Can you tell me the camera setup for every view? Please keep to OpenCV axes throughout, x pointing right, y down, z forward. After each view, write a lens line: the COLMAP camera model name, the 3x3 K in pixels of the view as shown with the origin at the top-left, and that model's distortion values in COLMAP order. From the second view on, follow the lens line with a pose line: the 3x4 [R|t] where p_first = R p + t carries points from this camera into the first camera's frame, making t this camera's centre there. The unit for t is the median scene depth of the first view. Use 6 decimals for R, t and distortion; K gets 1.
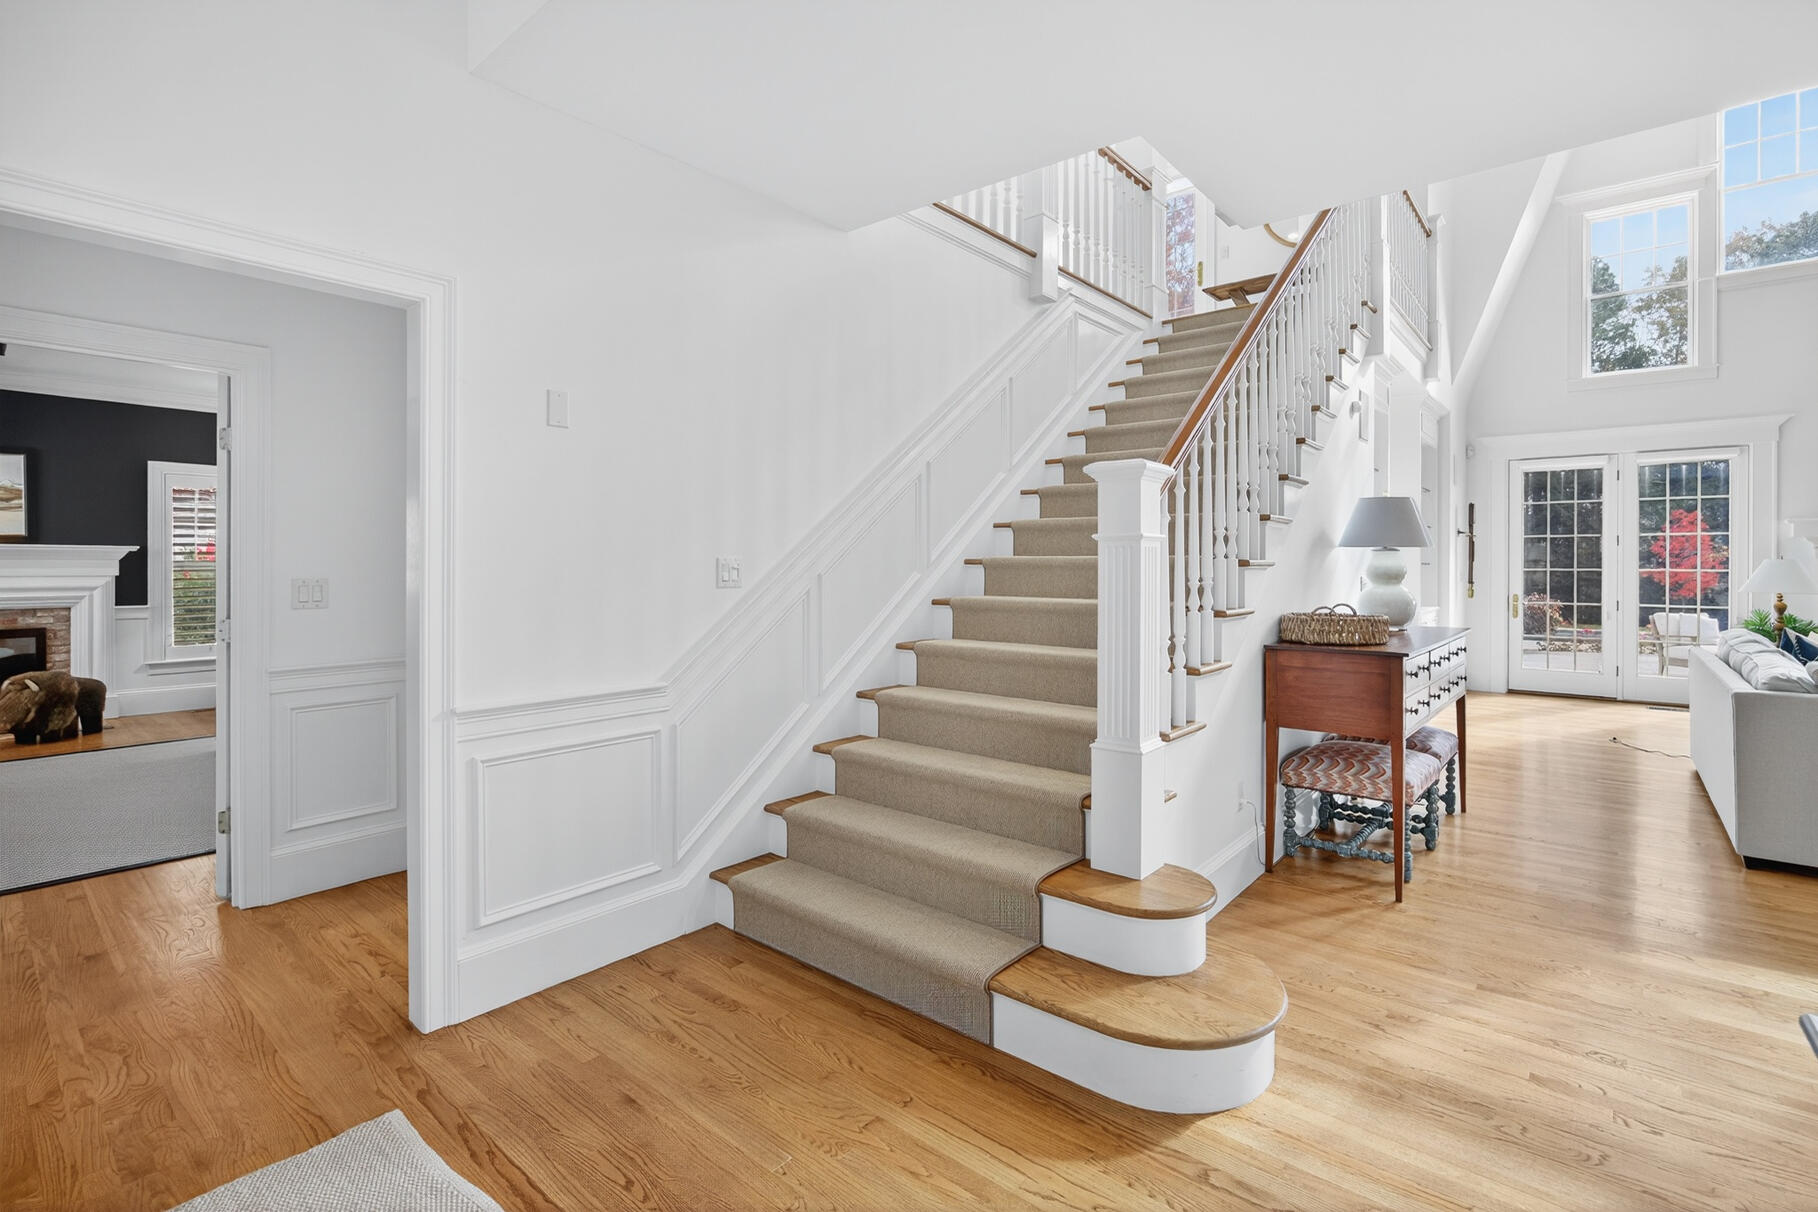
lens RADIAL K [[838.4, 0, 904.0], [0, 838.4, 564.9], [0, 0, 1]] dist [-0.006682, -0.000218]
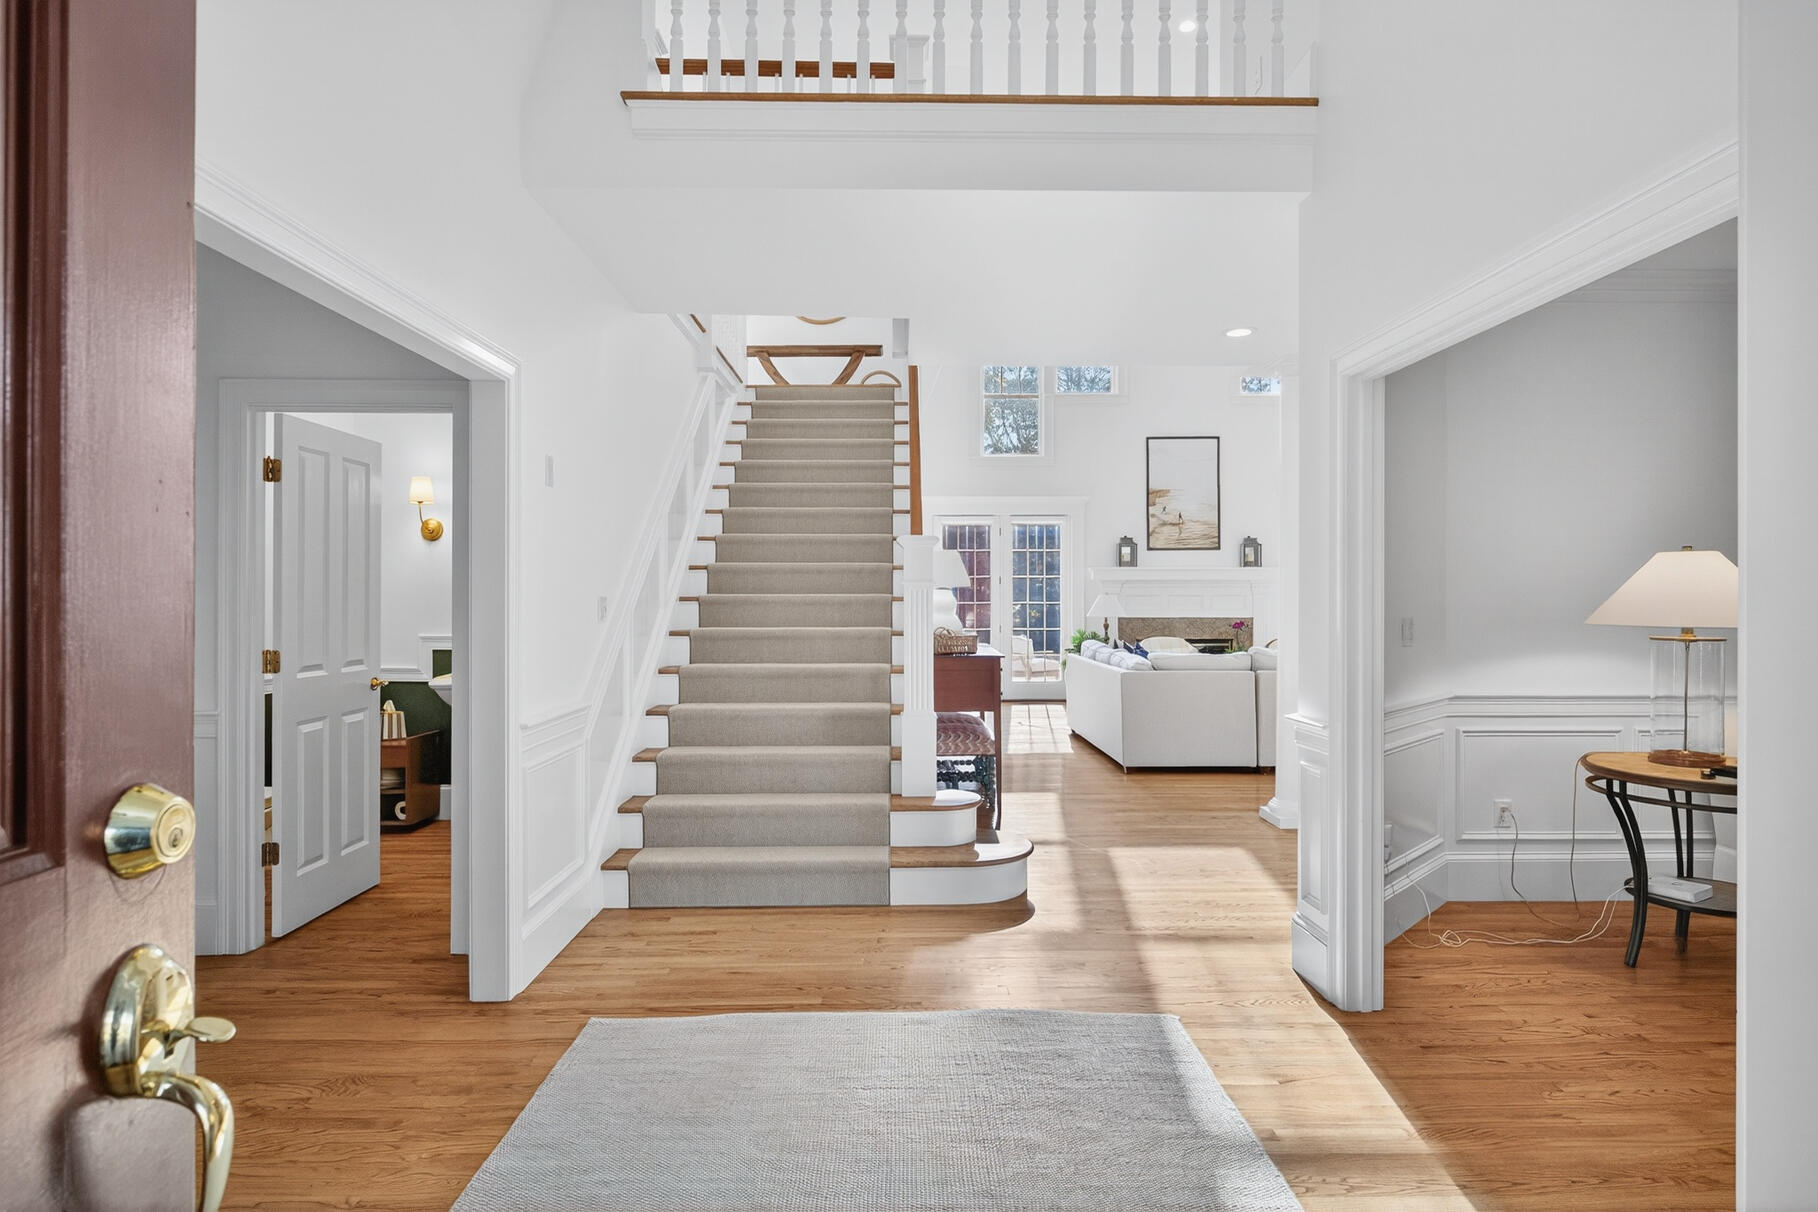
lens RADIAL K [[1006.8, 0, 922.5], [0, 1006.8, 592.0], [0, 0, 1]] dist [0.002132, 0.001255]
pose [[0.750654, -0.001872, 0.660692, -0.844283], [0.009680, 0.999920, -0.008165, 0.001554], [-0.660624, 0.012525, 0.750612, -0.362996]]
